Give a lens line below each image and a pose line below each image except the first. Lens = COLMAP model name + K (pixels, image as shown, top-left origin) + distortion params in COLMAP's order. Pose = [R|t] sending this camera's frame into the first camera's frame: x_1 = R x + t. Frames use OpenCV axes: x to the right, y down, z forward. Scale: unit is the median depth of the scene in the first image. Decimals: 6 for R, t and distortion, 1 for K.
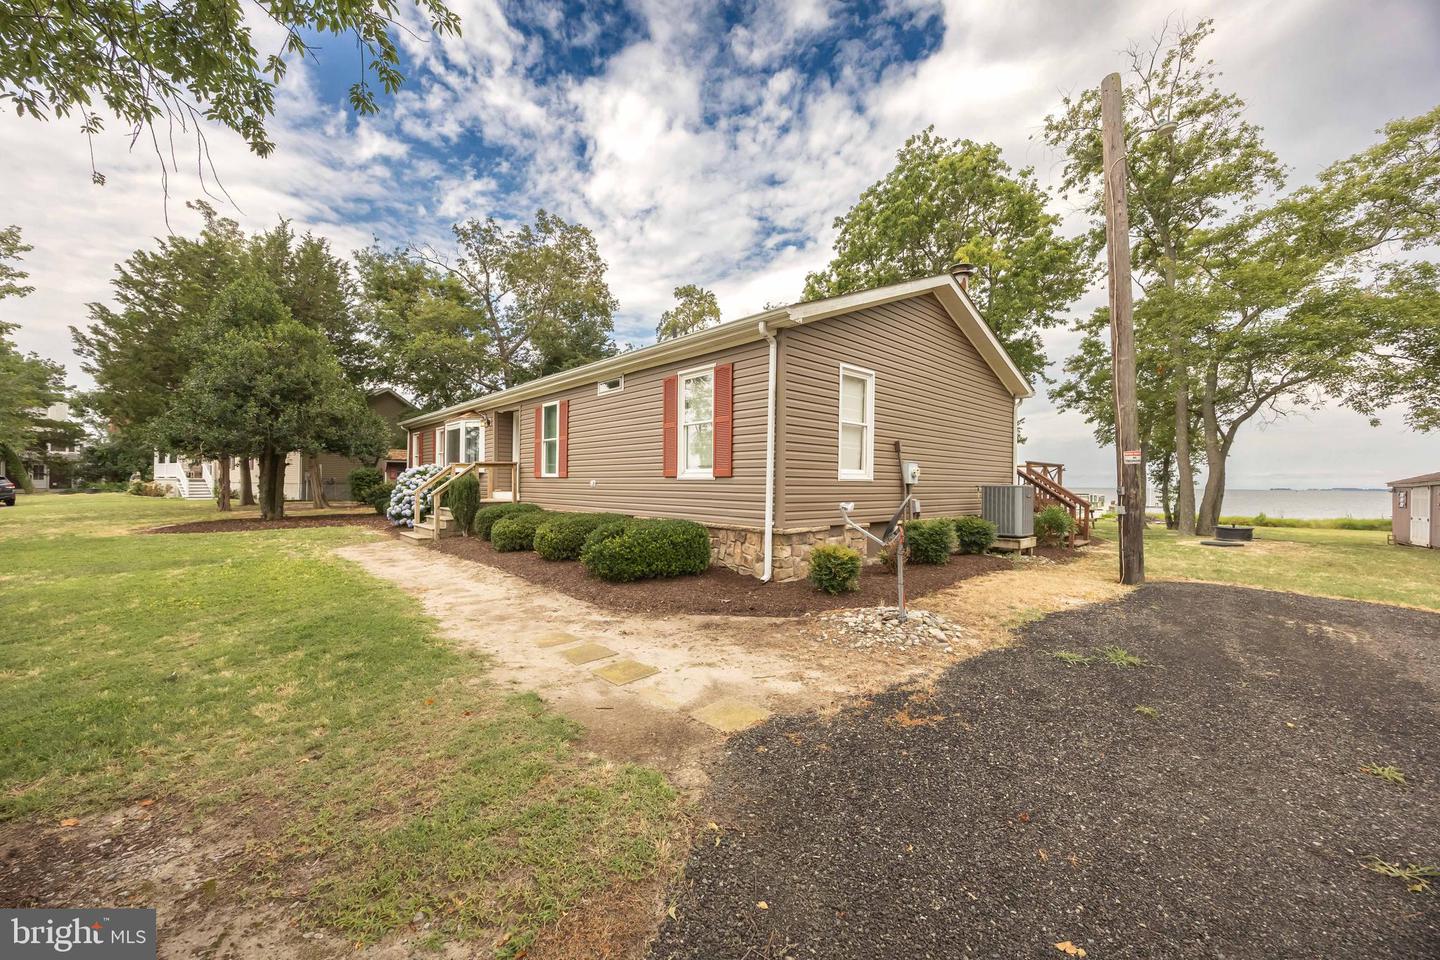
lens RADIAL K [[563.0, 0, 722.3], [0, 563.0, 492.8], [0, 0, 1]] dist [-0.001820, 0.000085]
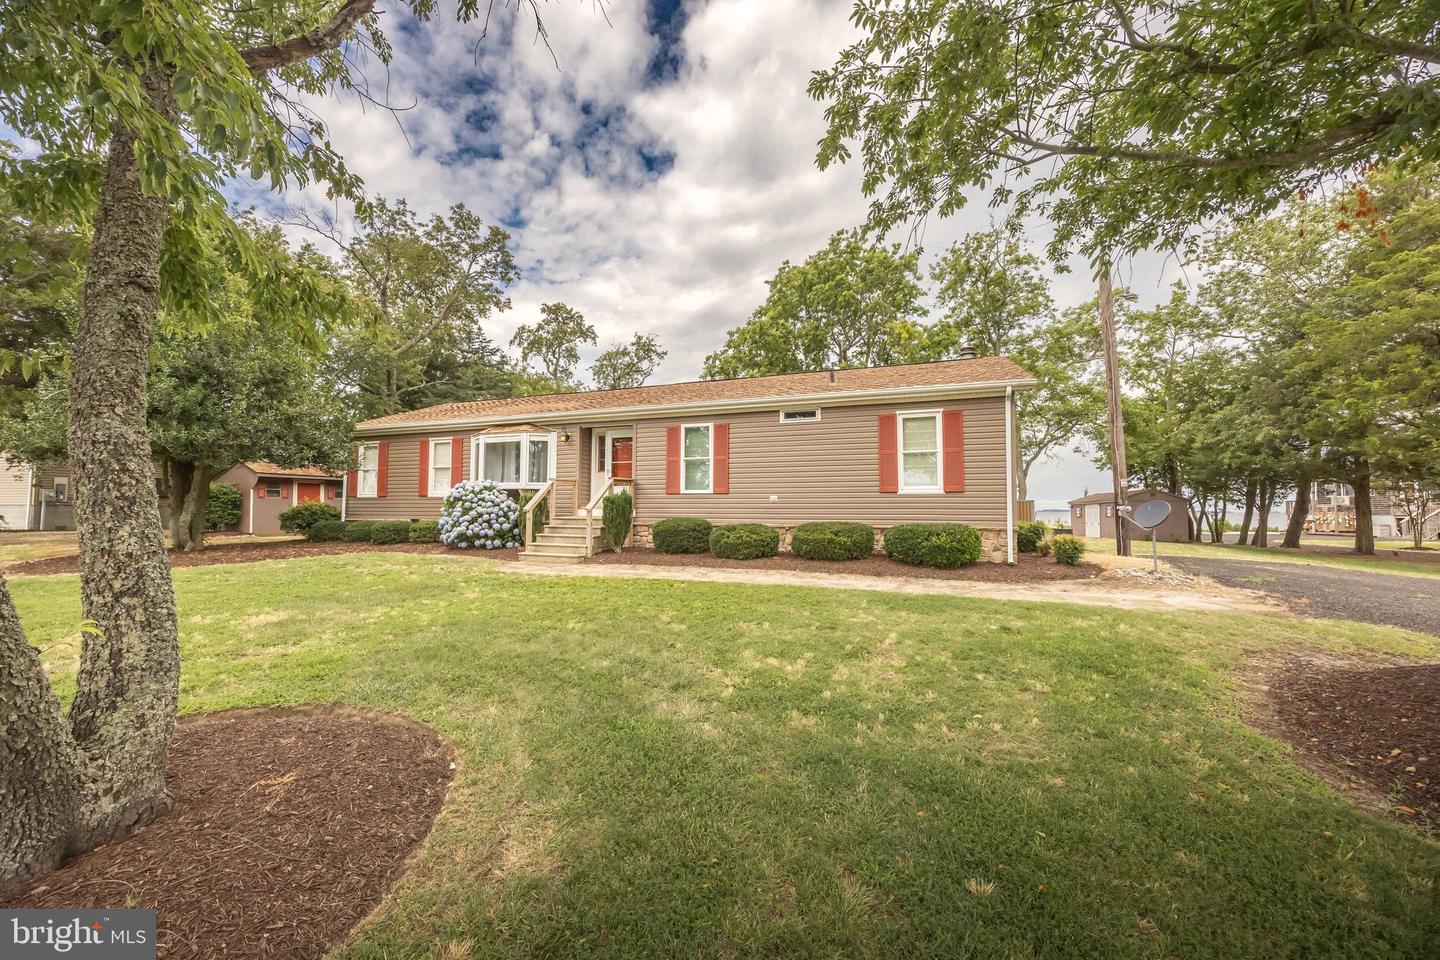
lens RADIAL K [[563.0, 0, 722.3], [0, 563.0, 492.8], [0, 0, 1]] dist [-0.001820, 0.000085]
pose [[0.887221, 0.007677, 0.461281, -0.479007], [0.012479, 0.999096, -0.040630, 0.009511], [-0.461176, 0.041804, 0.886323, 0.022550]]
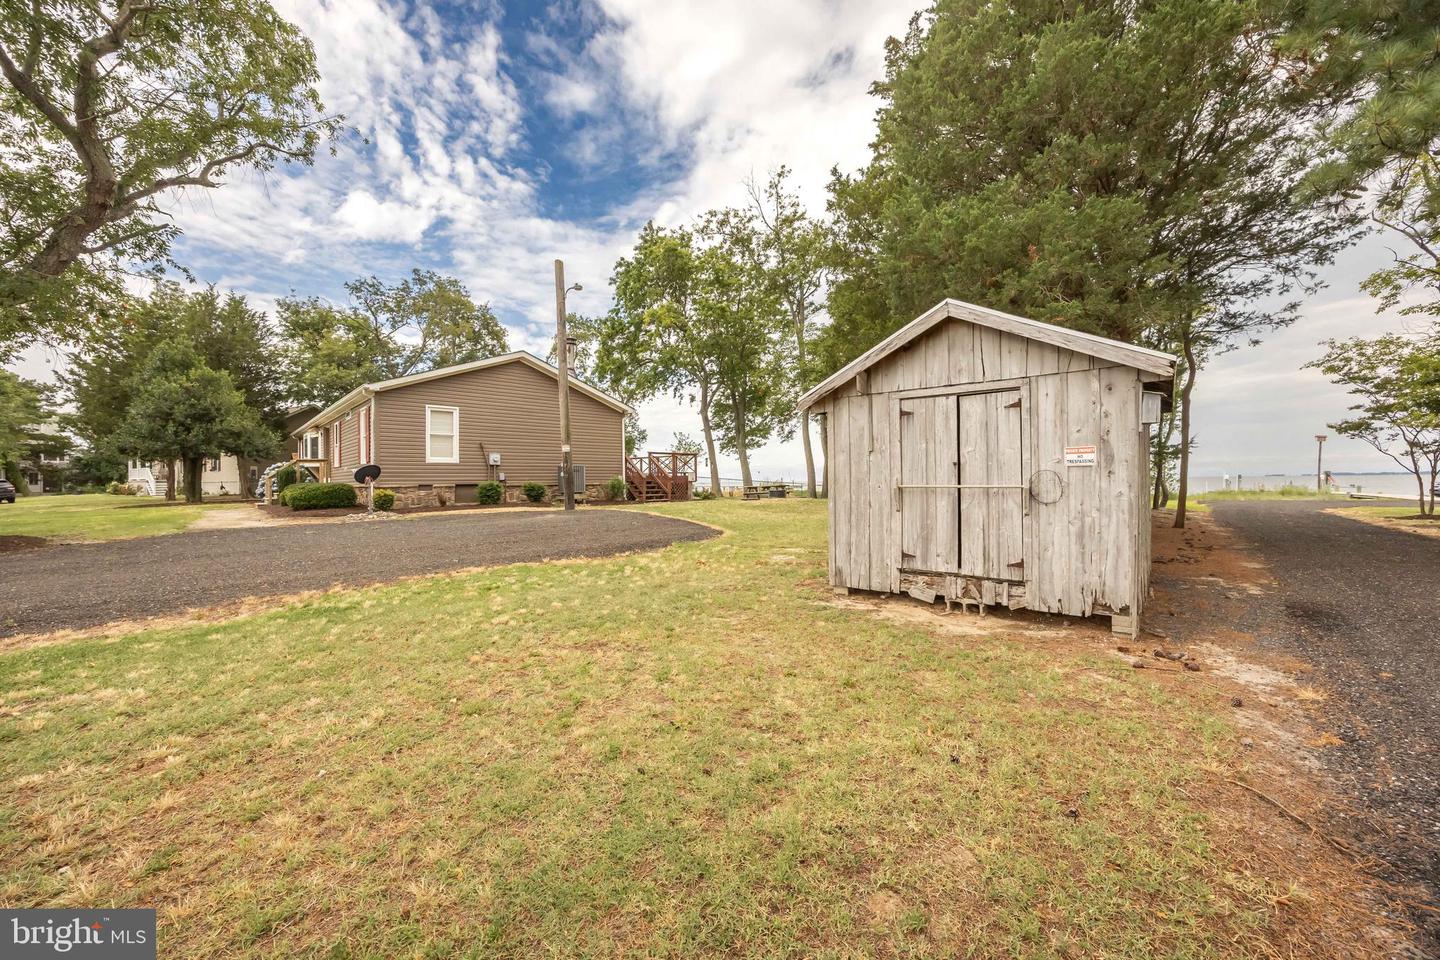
lens RADIAL K [[563.0, 0, 722.3], [0, 563.0, 492.8], [0, 0, 1]] dist [-0.001820, 0.000085]
pose [[0.999801, -0.019709, 0.002975, 0.524047], [0.019701, 0.999802, 0.002784, 0.042441], [-0.003029, -0.002725, 0.999992, -0.429417]]
